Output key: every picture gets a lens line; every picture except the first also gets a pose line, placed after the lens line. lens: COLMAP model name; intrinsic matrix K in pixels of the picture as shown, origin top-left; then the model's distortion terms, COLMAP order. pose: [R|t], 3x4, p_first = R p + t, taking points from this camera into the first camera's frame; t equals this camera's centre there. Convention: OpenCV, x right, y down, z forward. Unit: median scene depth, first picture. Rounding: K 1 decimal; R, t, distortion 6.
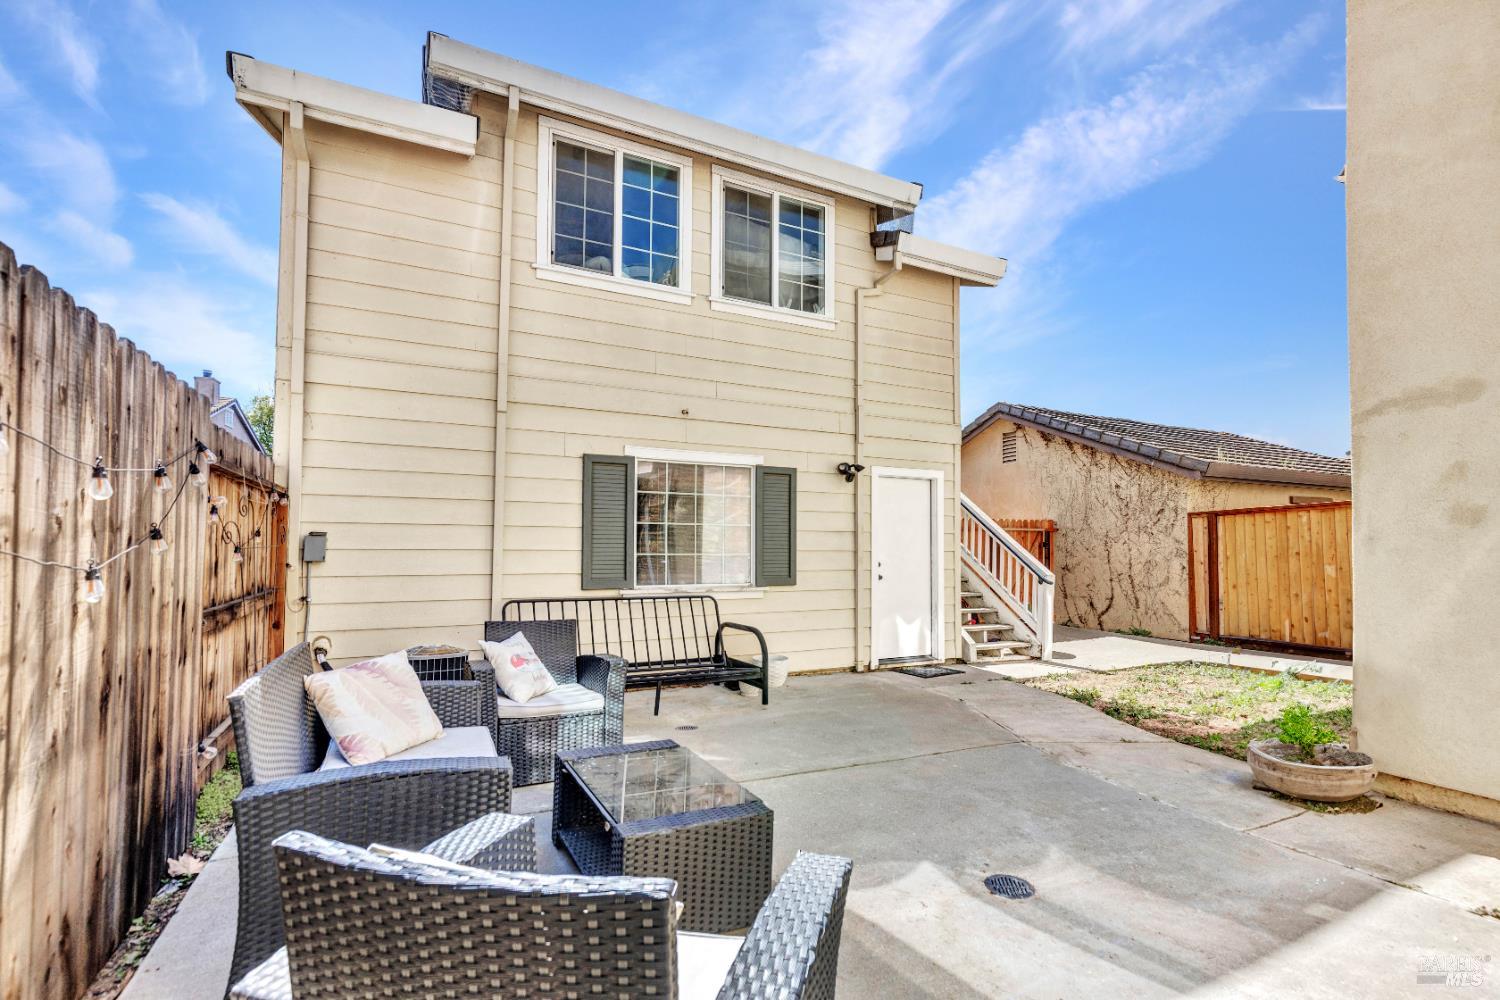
lens RADIAL K [[670.9, 0, 747.3], [0, 670.9, 526.1], [0, 0, 1]] dist [0.001177, -0.000074]
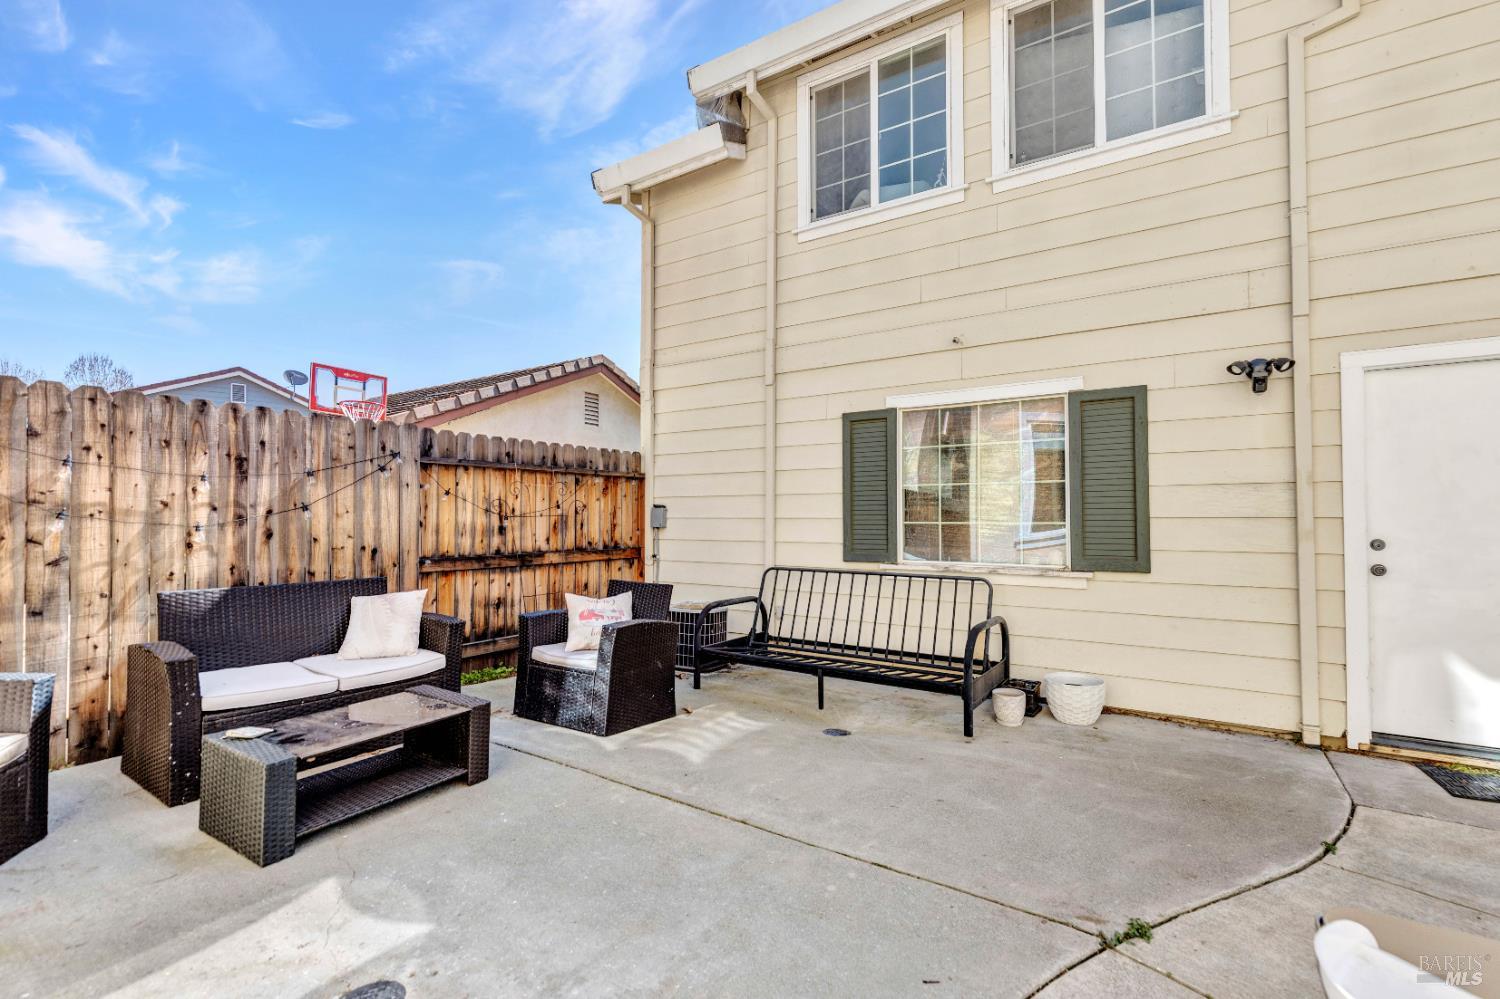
lens RADIAL K [[682.2, 0, 750.0], [0, 682.2, 499.5], [0, 0, 1]] dist [0.000251, -0.000133]
pose [[0.504813, -0.029749, -0.862716, 0.479377], [0.029603, 0.999415, -0.017141, 0.021754], [0.862721, -0.016886, 0.505398, 0.401606]]
